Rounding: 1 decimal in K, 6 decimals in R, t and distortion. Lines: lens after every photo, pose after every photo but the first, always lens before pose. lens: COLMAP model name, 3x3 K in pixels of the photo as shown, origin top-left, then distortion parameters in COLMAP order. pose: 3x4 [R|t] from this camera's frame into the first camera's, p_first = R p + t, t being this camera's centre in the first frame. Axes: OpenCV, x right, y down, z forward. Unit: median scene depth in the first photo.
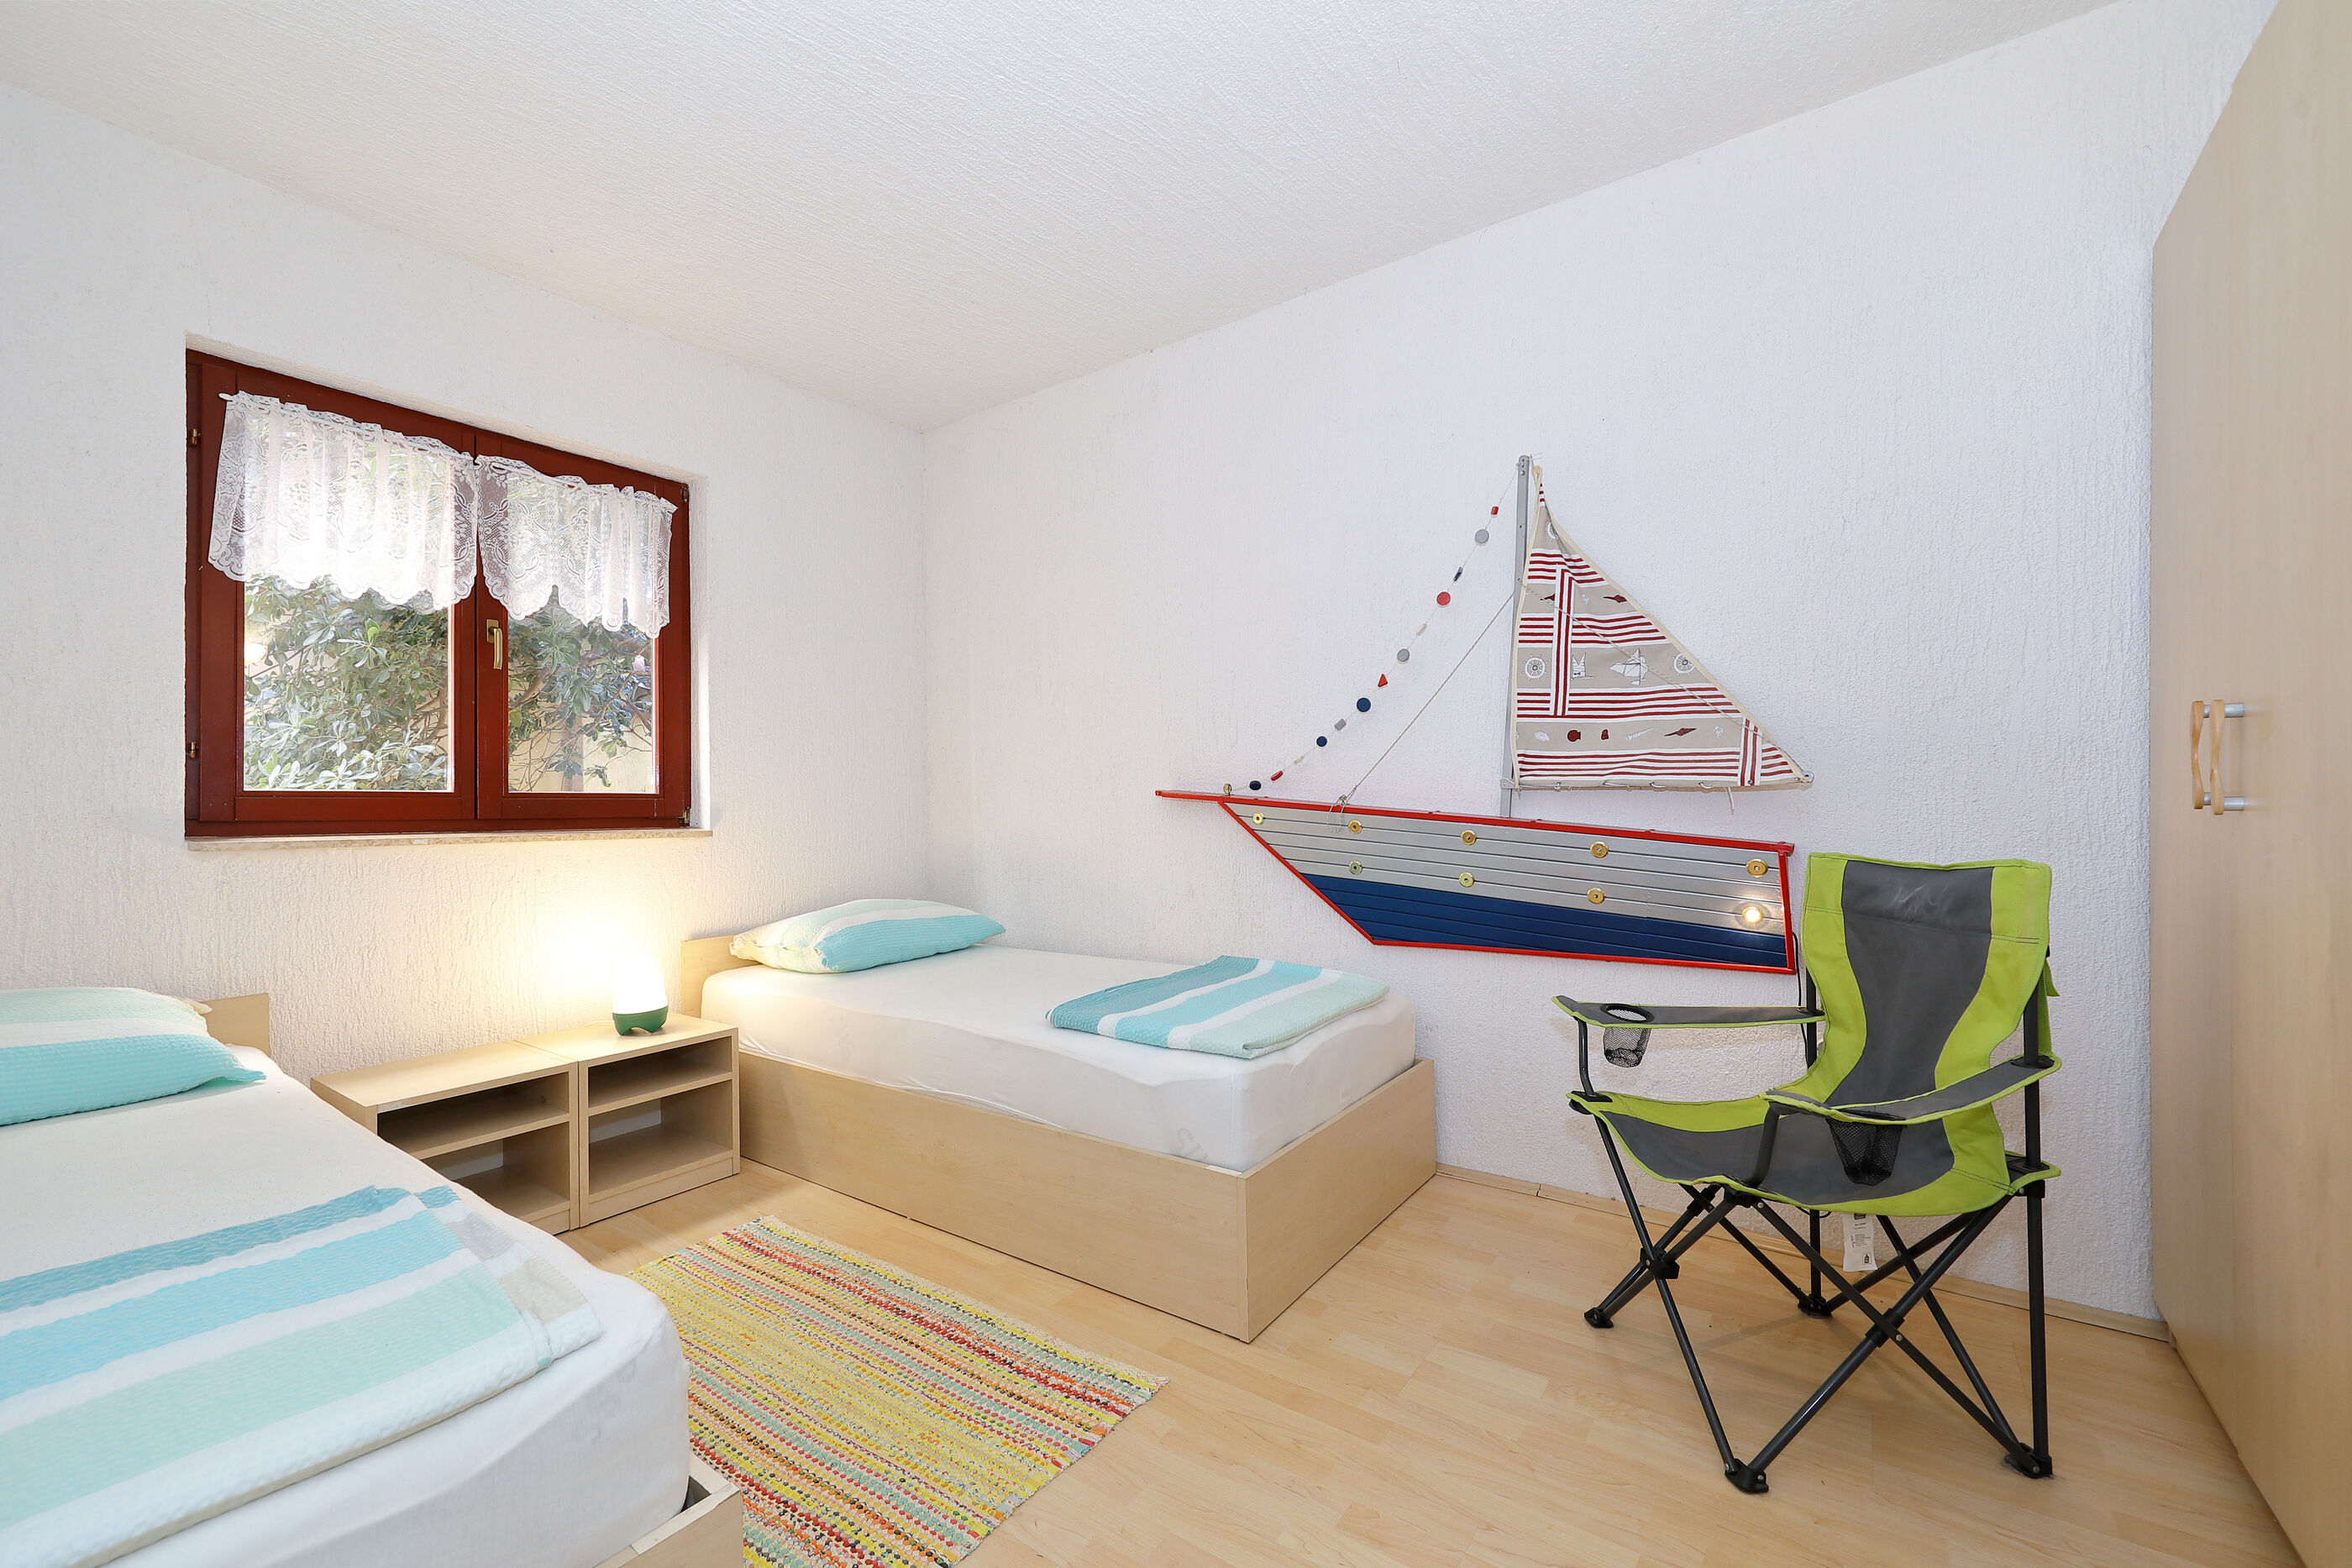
lens RADIAL K [[965.7, 0, 1208.5], [0, 965.7, 780.6], [0, 0, 1]] dist [-0.000182, -0.000164]
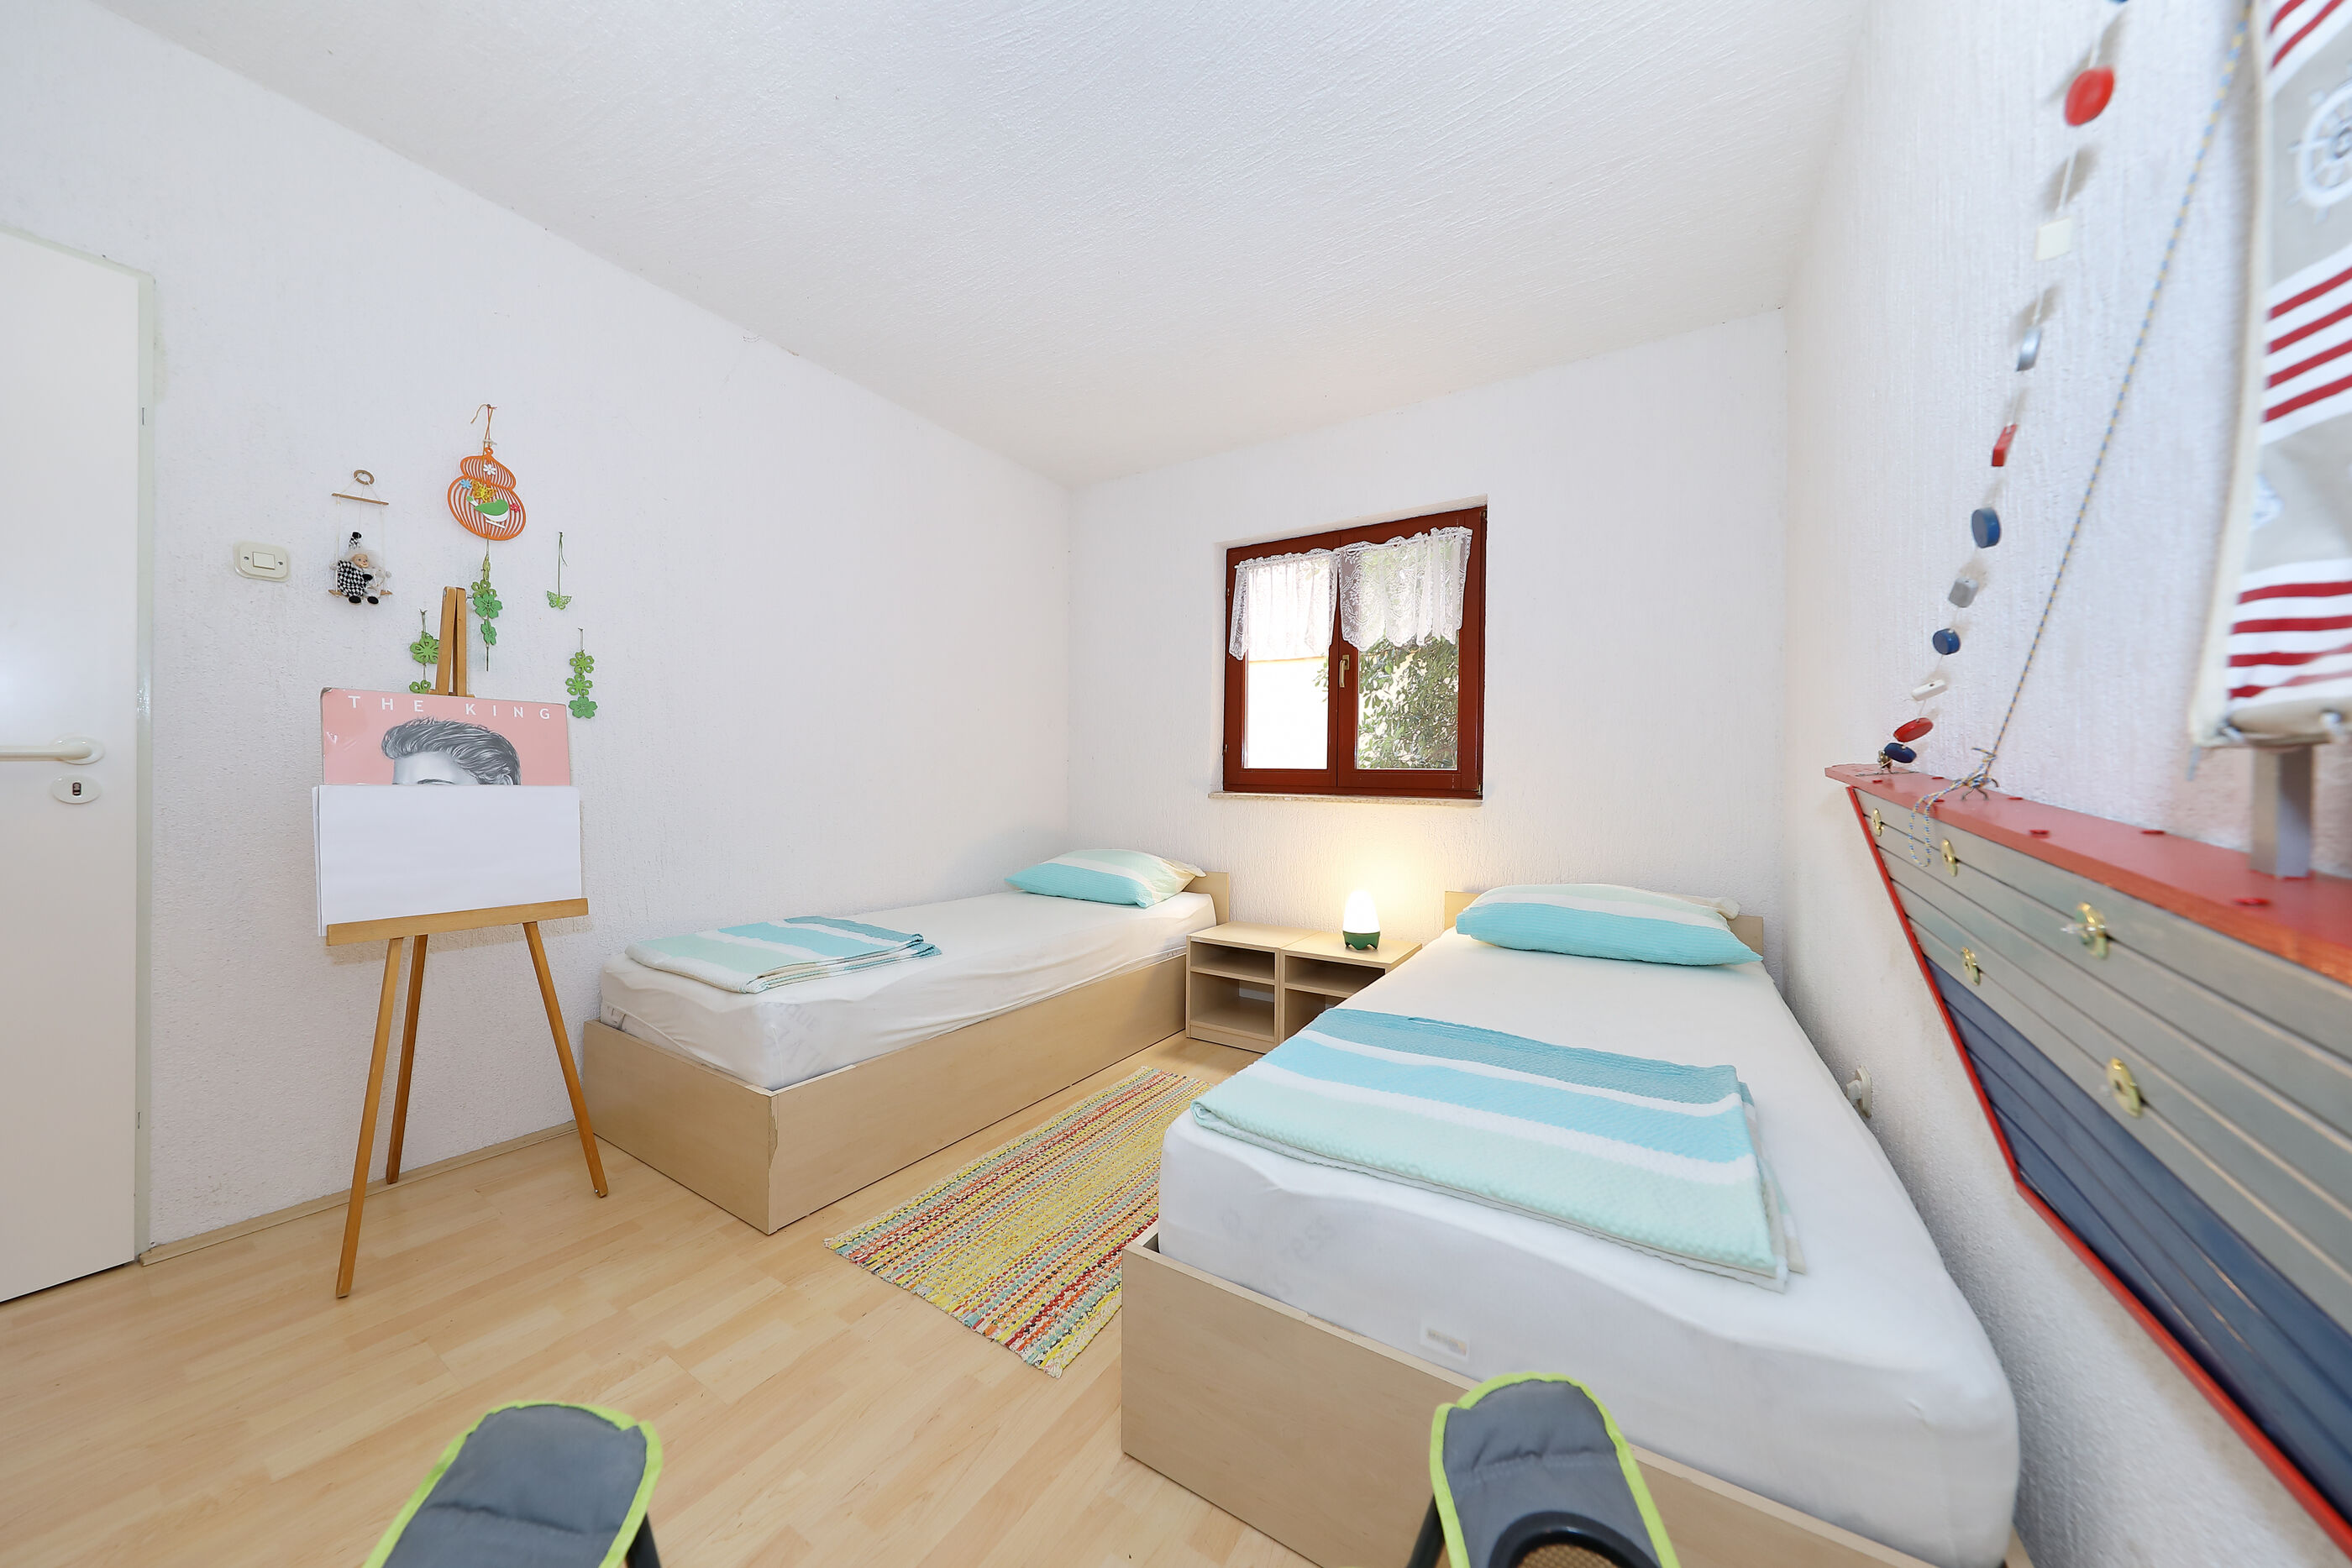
lens RADIAL K [[759.9, 0, 1159.2], [0, 759.9, 782.8], [0, 0, 1]] dist [0.000382, 0.000117]
pose [[0.021258, 0.017514, -0.999621, 0.497976], [0.011697, 0.999774, 0.017766, 0.010340], [0.999706, -0.012071, 0.021049, 0.763707]]
